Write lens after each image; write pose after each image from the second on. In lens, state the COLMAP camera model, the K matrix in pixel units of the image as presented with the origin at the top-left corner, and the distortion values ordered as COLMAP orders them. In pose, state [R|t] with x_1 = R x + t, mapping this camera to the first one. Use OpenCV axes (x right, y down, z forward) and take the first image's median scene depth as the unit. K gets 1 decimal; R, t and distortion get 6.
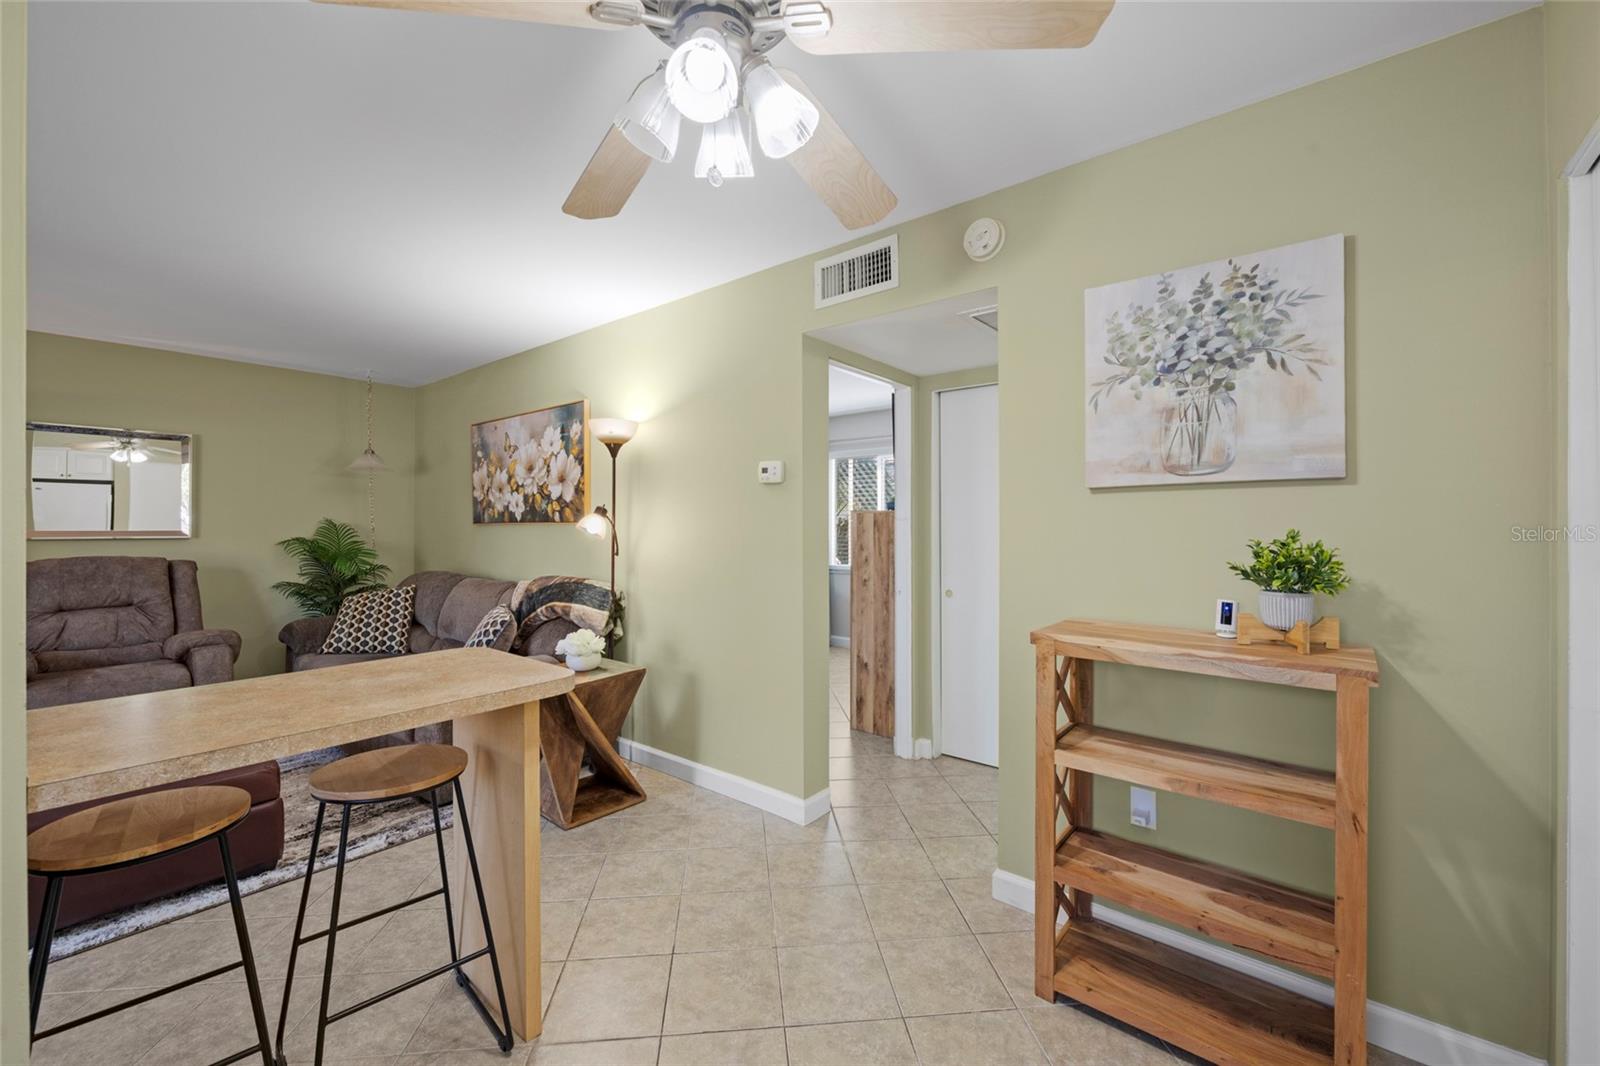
lens RADIAL K [[637.8, 0, 799.4], [0, 637.8, 522.4], [0, 0, 1]] dist [-0.001785, -0.001366]
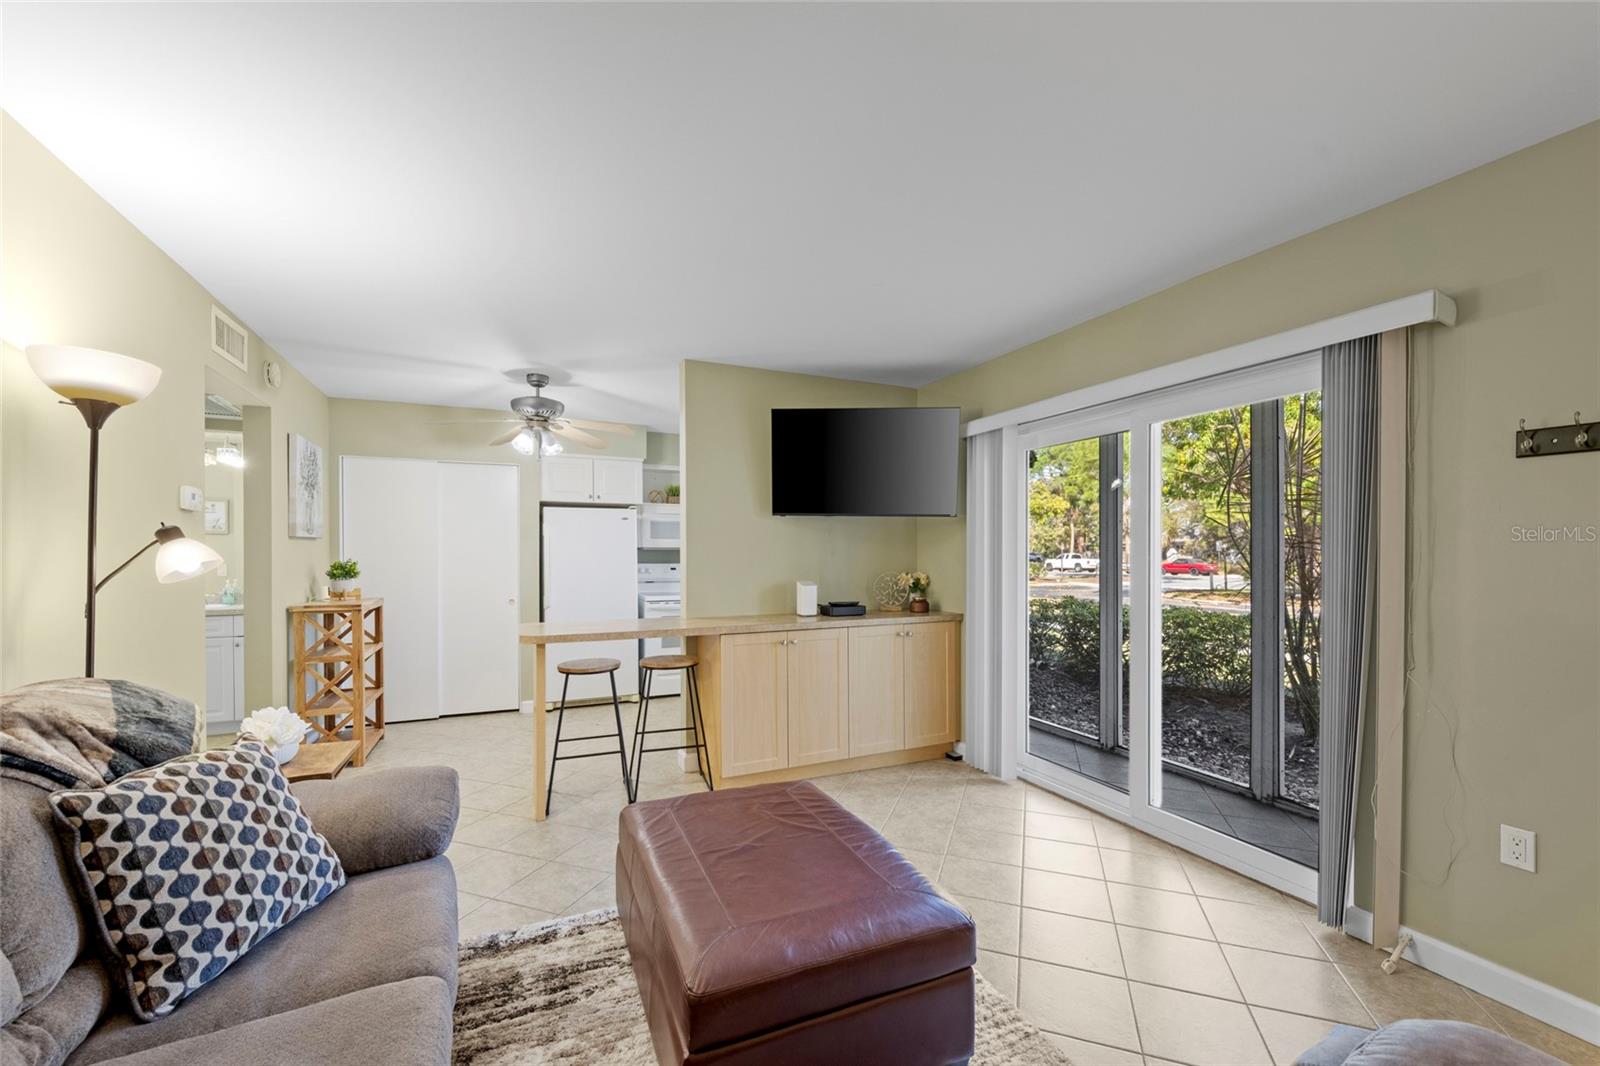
lens RADIAL K [[637.8, 0, 802.3], [0, 637.8, 553.2], [0, 0, 1]] dist [-0.001785, -0.001366]
pose [[-0.898099, 0.003970, 0.439775, -0.893967], [0.003340, 0.999992, -0.002207, 0.002200], [-0.439781, -0.000513, -0.898105, 1.045131]]
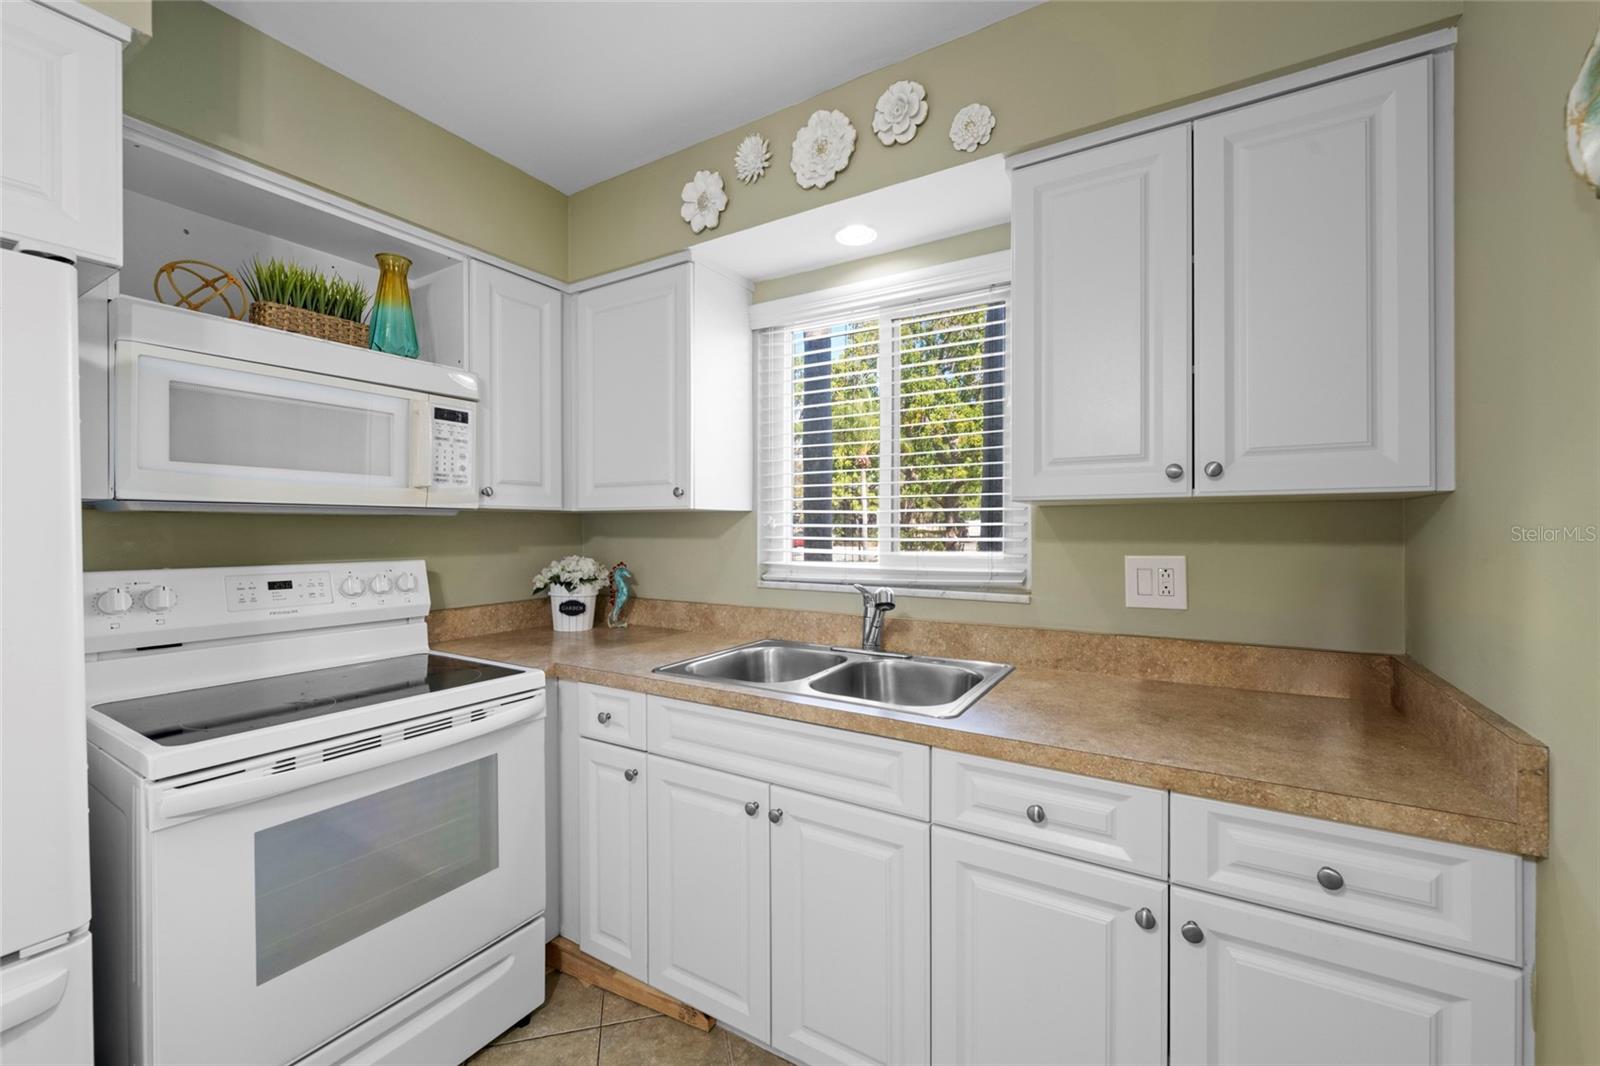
lens RADIAL K [[637.8, 0, 801.2], [0, 637.8, 530.1], [0, 0, 1]] dist [-0.001785, -0.001366]
pose [[-0.990988, 0.006780, -0.133776, -0.178939], [0.006024, 0.999964, 0.006058, 0.000127], [0.133812, 0.005197, -0.990993, 0.207245]]
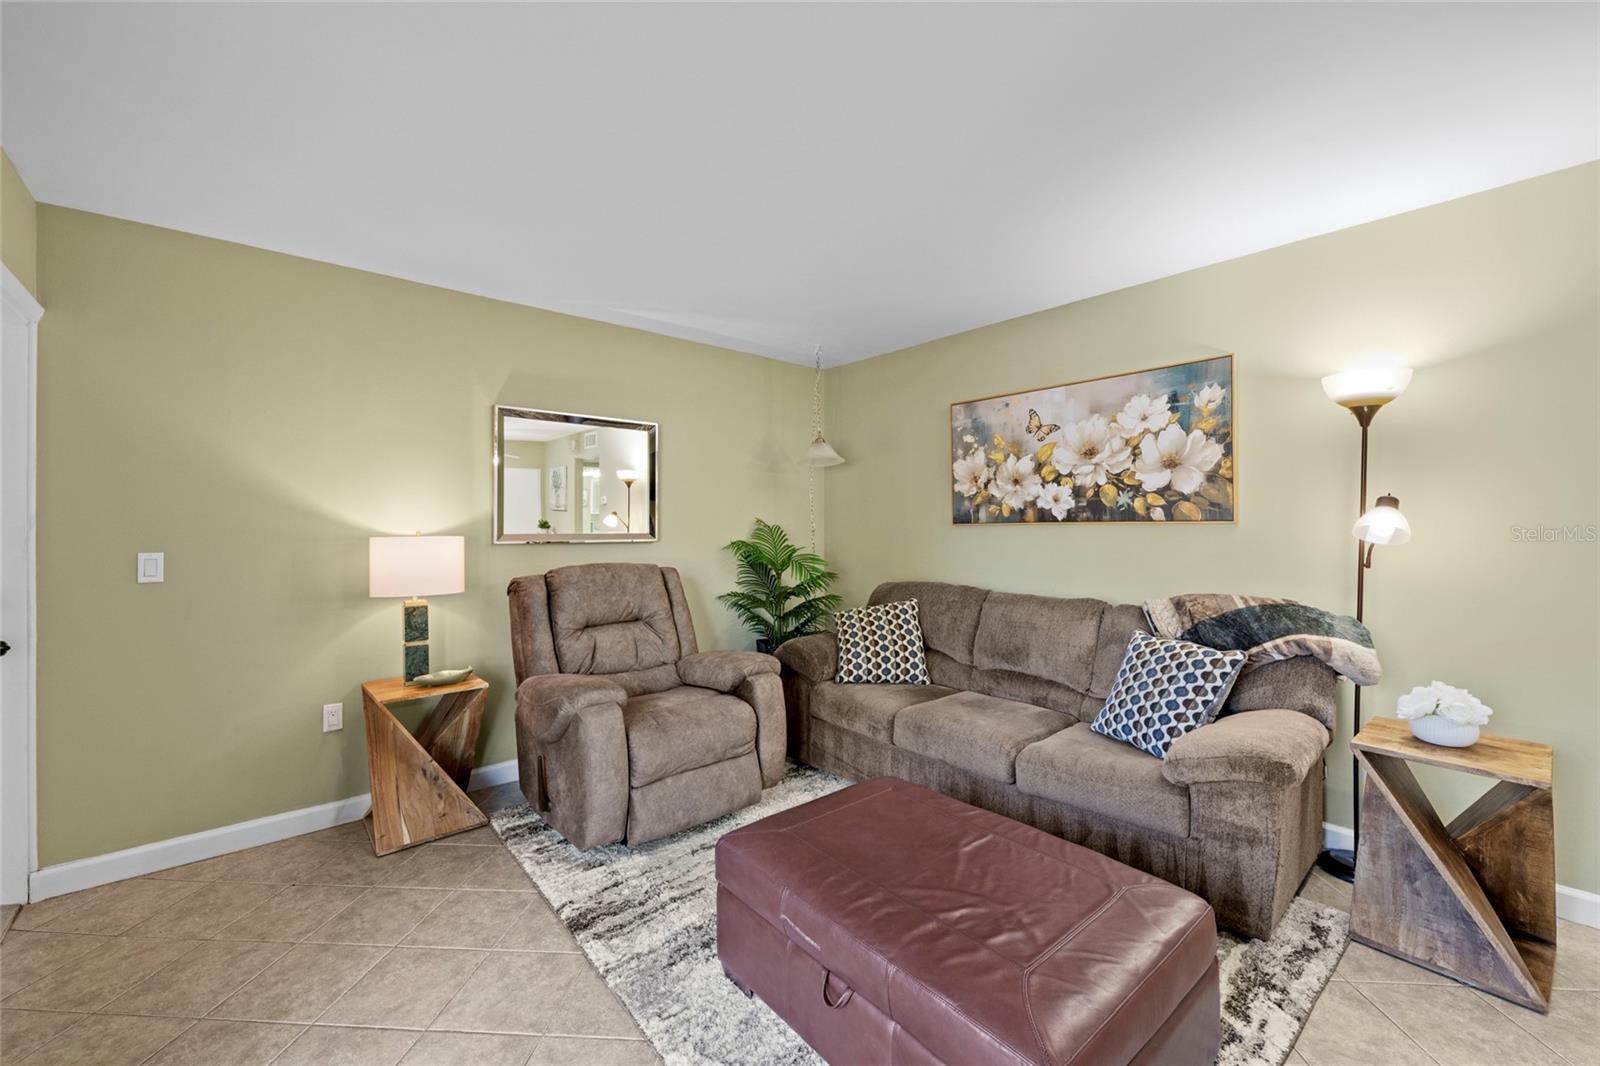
lens RADIAL K [[637.8, 0, 803.9], [0, 637.8, 521.0], [0, 0, 1]] dist [-0.001785, -0.001366]
pose [[0.985626, -0.004794, -0.168871, -0.670181], [0.003923, 0.999977, -0.005495, 0.002171], [0.168894, 0.004753, 0.985623, 0.184721]]
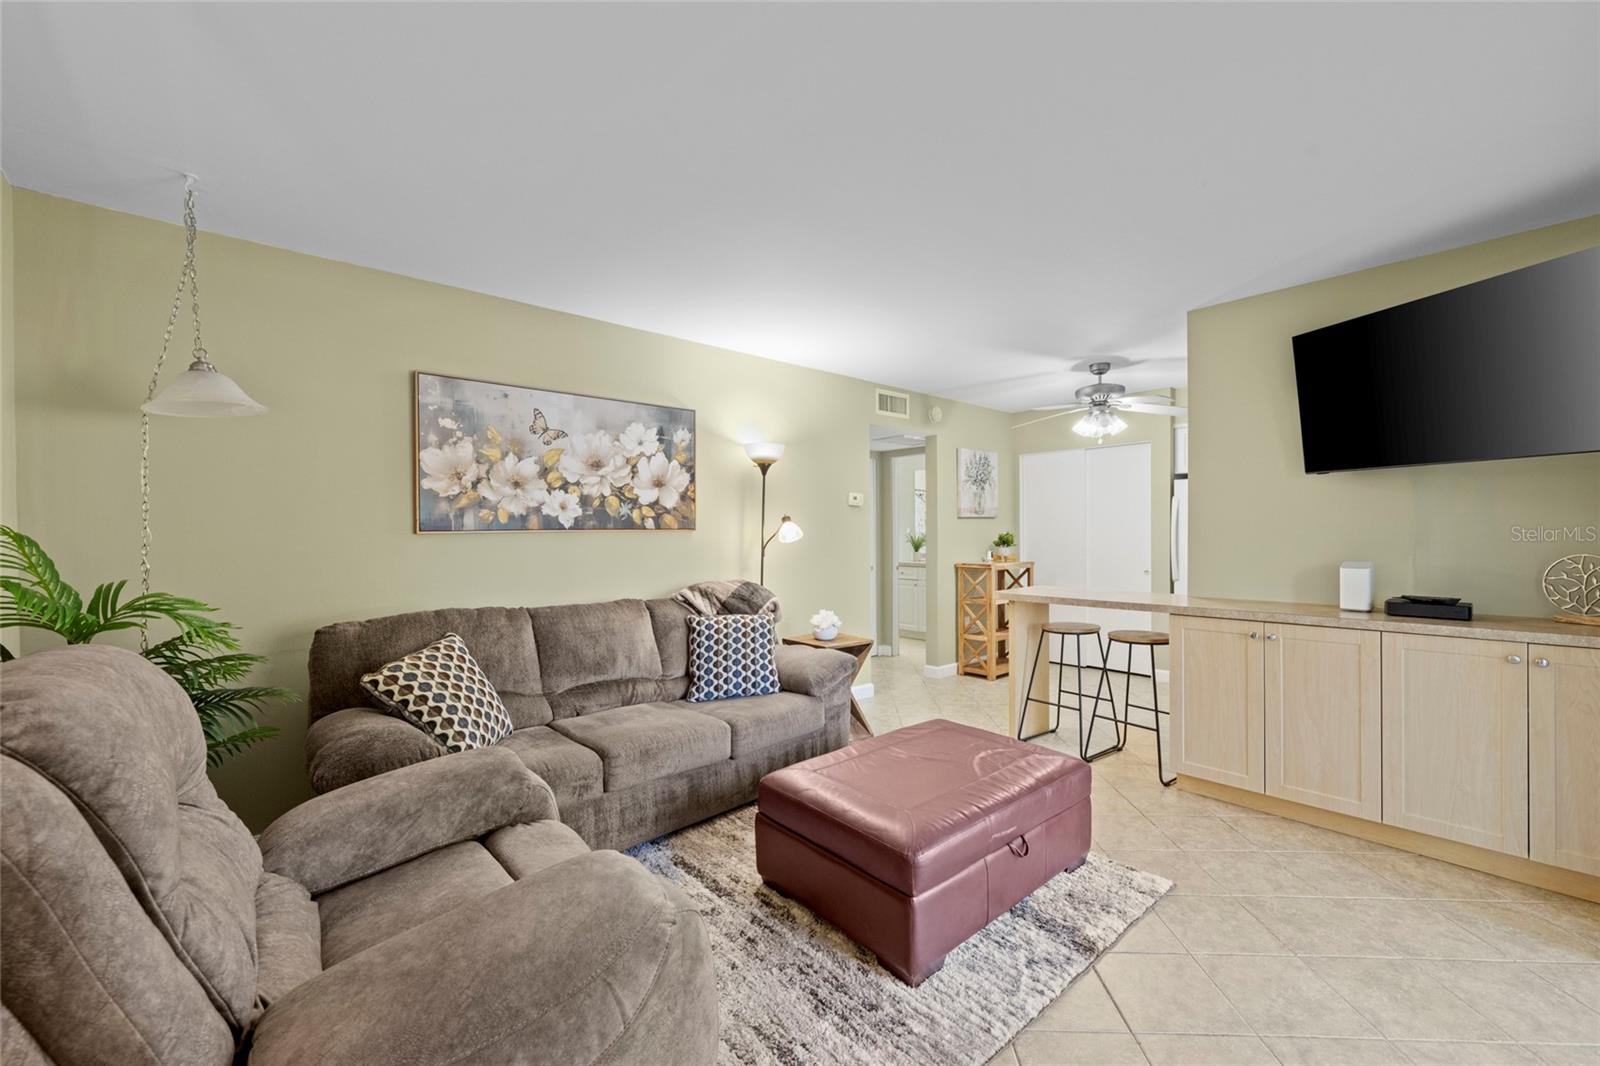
lens RADIAL K [[637.8, 0, 800.2], [0, 637.8, 534.1], [0, 0, 1]] dist [-0.001785, -0.001366]
pose [[0.158661, -0.002275, 0.987330, -1.265347], [0.006962, 0.999975, 0.001186, 0.006954], [-0.987309, 0.006685, 0.158673, 0.641202]]
